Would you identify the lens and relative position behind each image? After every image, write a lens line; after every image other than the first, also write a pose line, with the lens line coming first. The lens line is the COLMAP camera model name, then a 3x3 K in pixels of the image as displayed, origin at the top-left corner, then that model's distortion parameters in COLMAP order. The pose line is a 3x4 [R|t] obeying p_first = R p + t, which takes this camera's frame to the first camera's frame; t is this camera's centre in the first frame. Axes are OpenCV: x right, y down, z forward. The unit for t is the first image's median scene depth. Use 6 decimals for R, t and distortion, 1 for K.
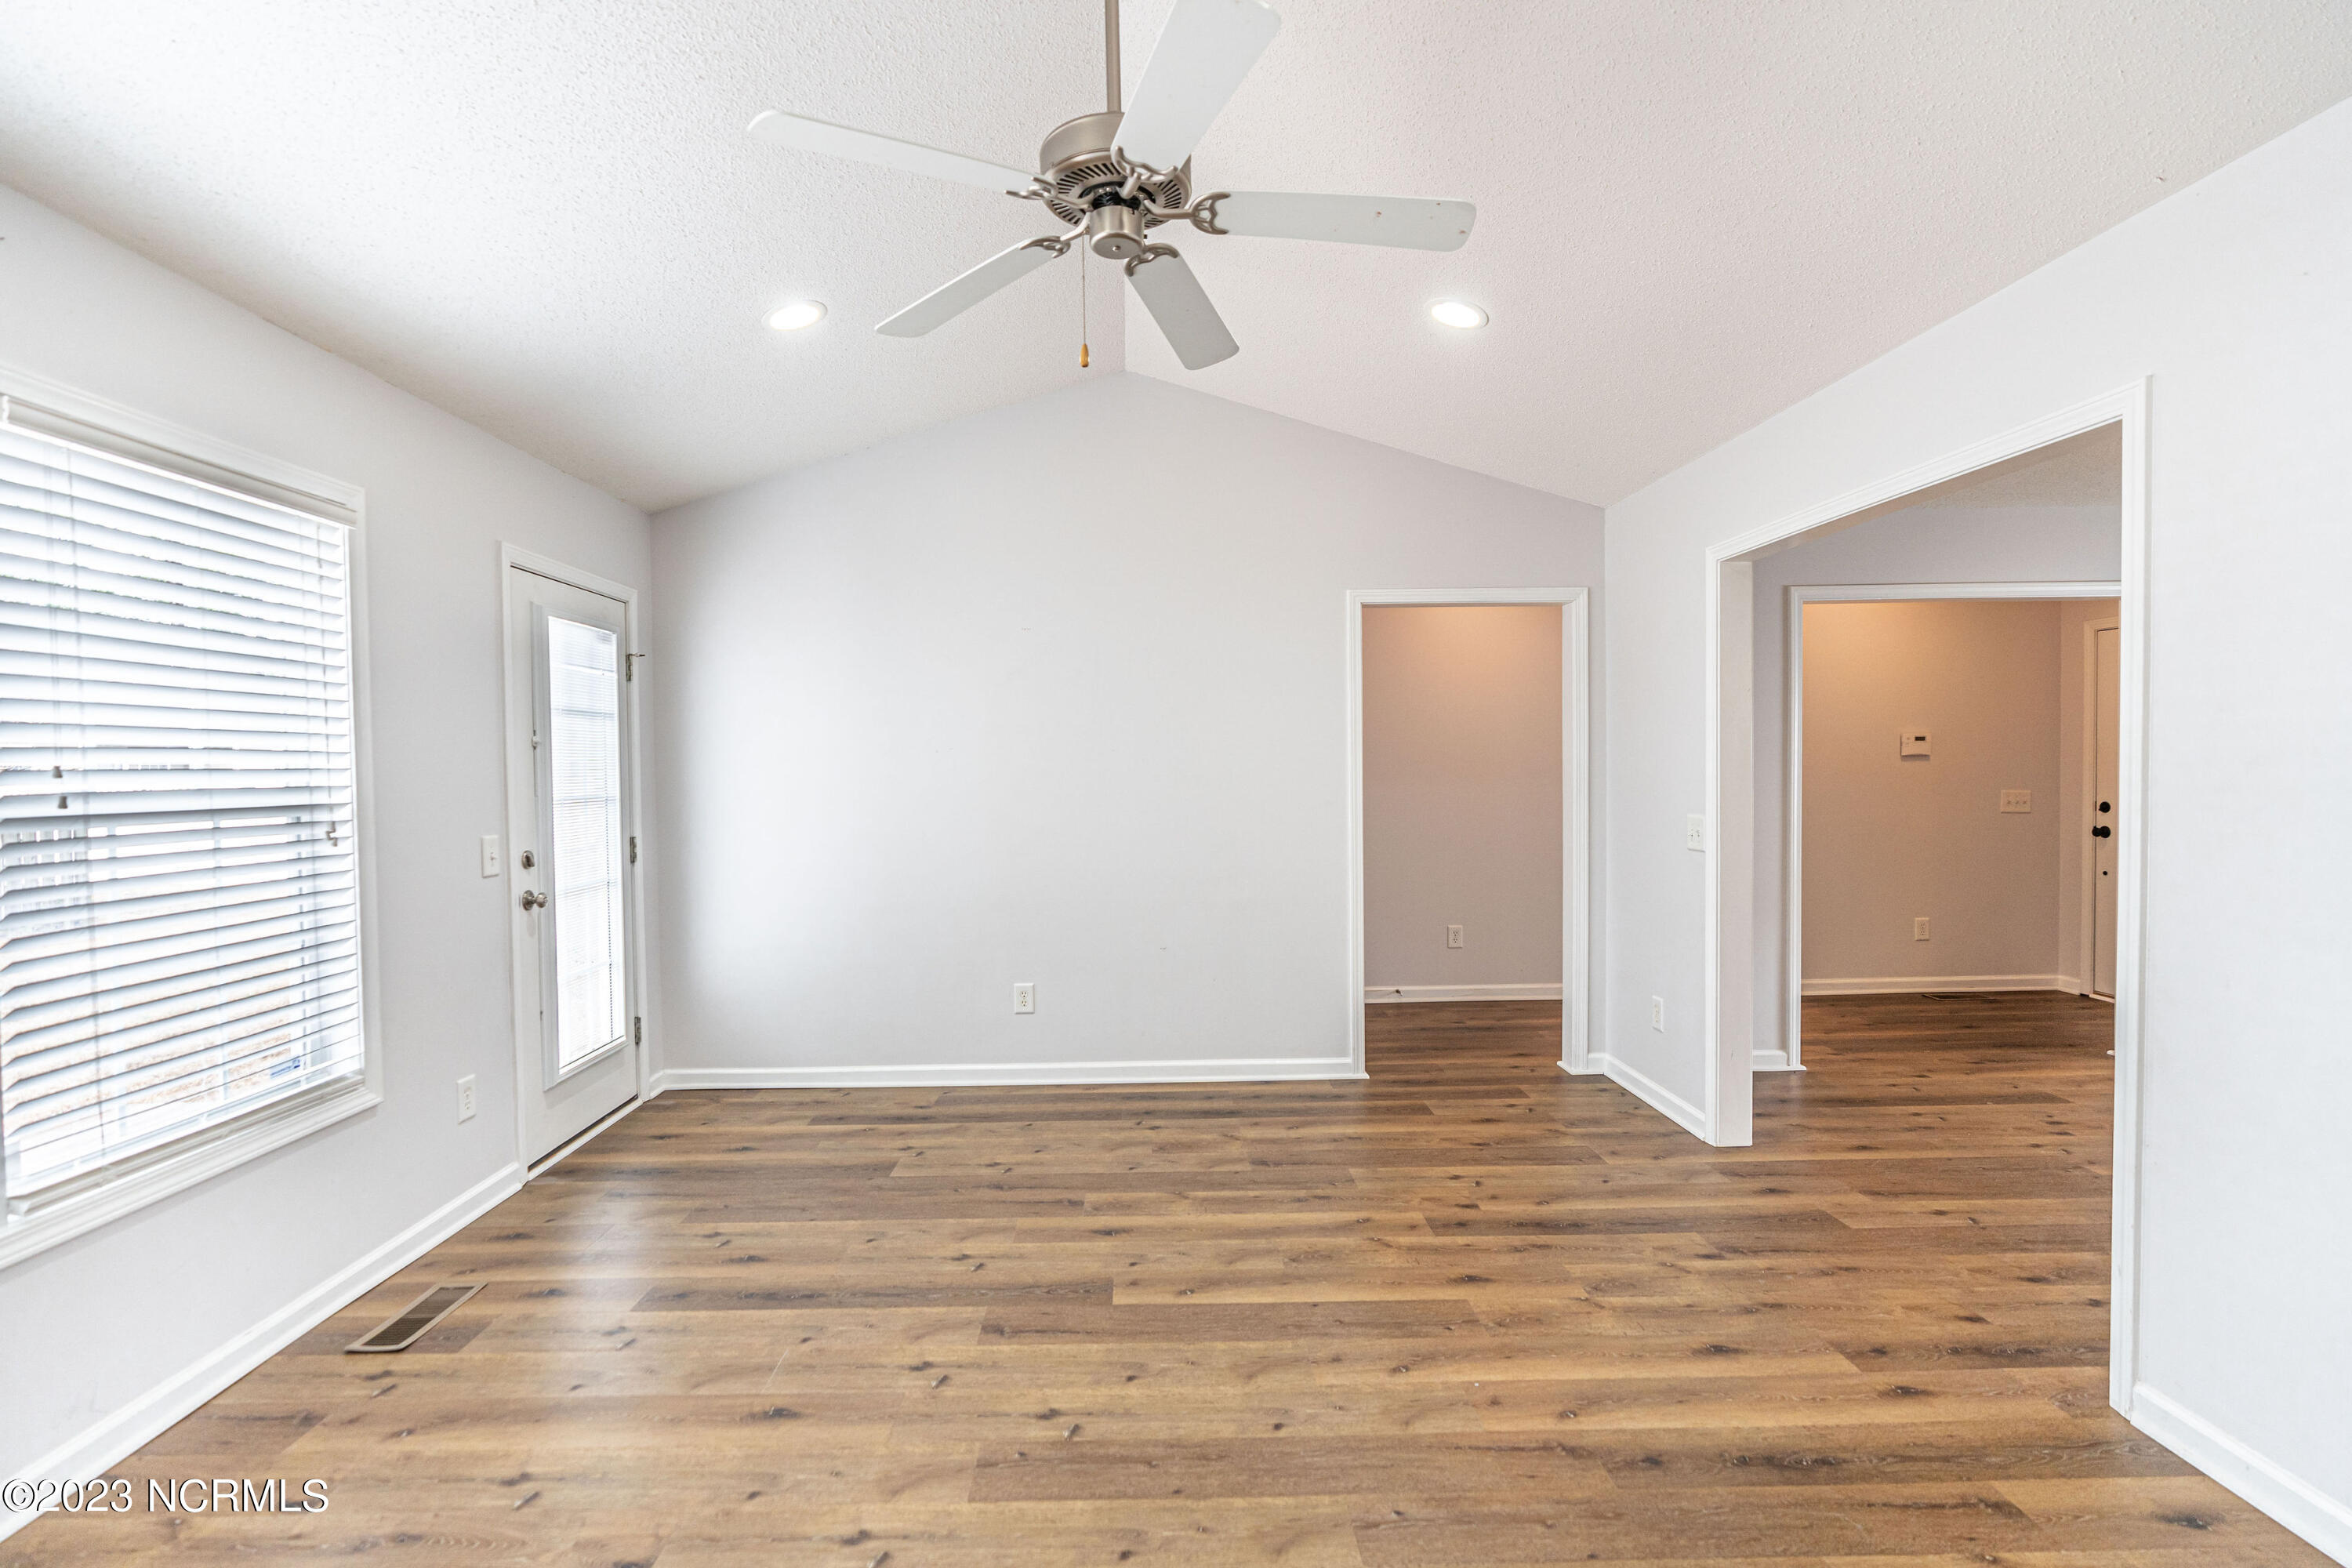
lens RADIAL K [[1082.7, 0, 1172.3], [0, 1082.7, 791.1], [0, 0, 1]] dist [0.003358, -0.000505]
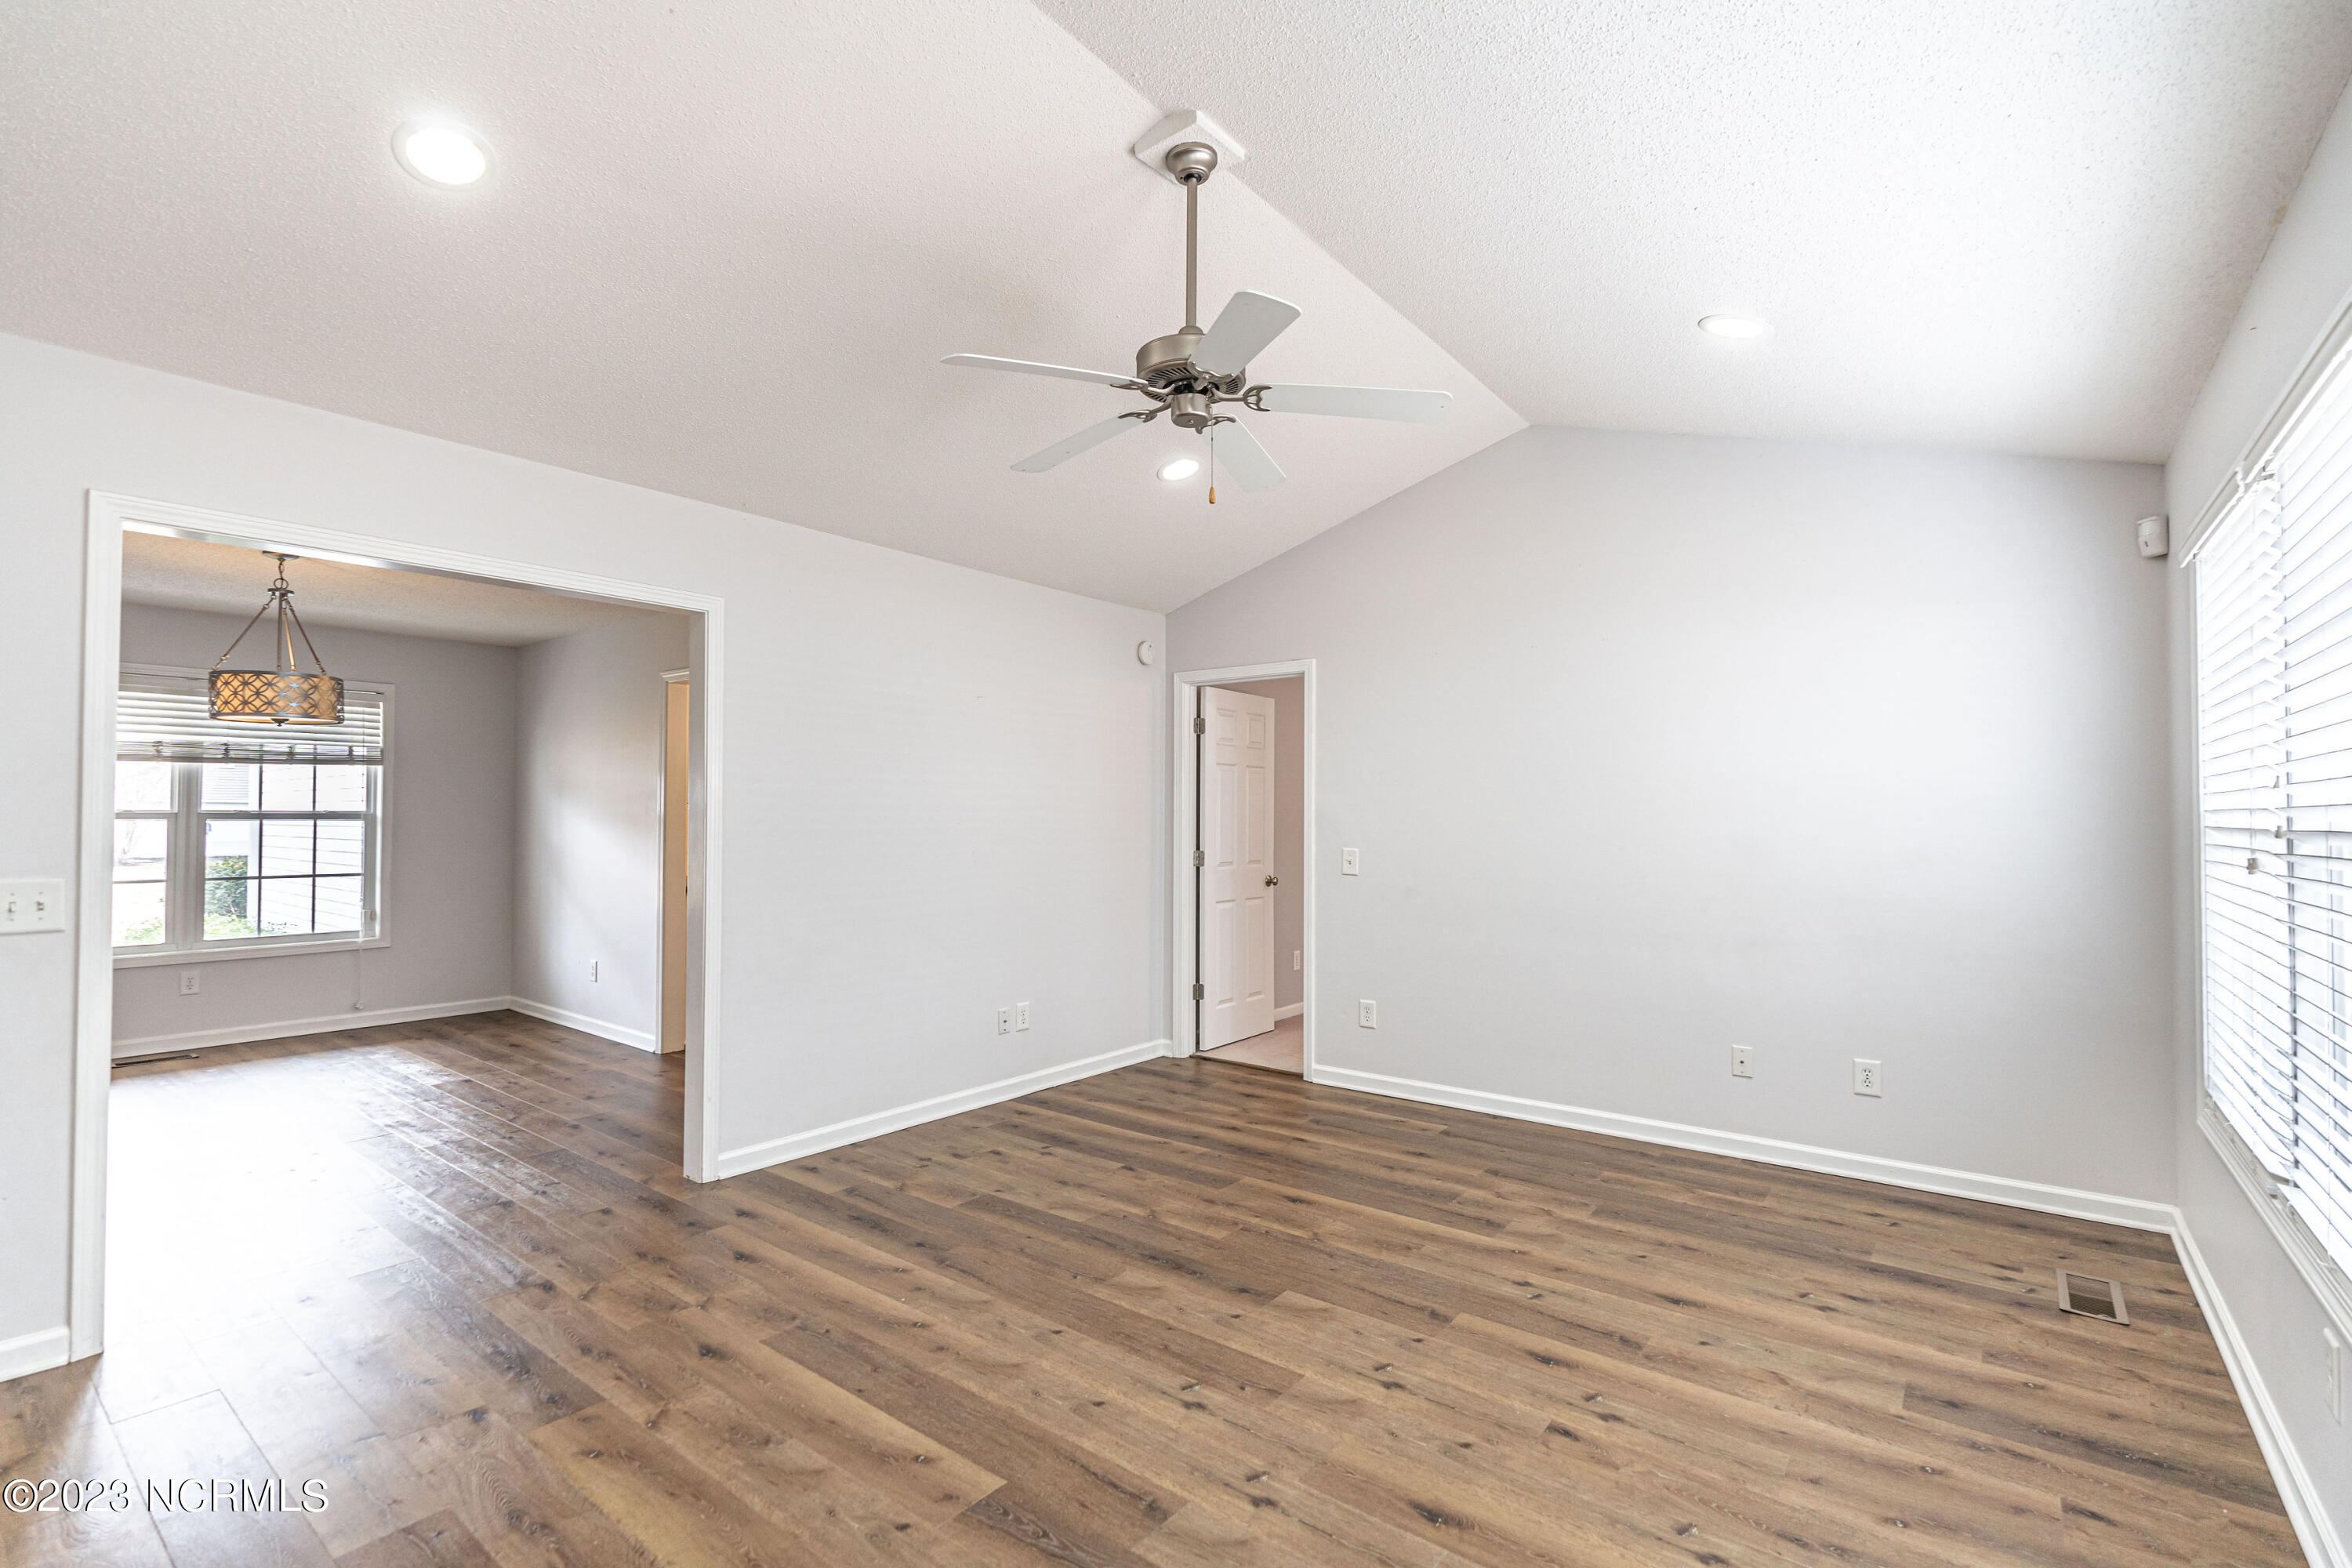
lens RADIAL K [[1082.7, 0, 1170.5], [0, 1082.7, 795.4], [0, 0, 1]] dist [0.003358, -0.000505]
pose [[-0.777213, 0.022796, 0.628824, -0.730427], [0.020079, 0.999733, -0.011426, -0.005545], [-0.628917, 0.003745, -0.777464, 1.733011]]
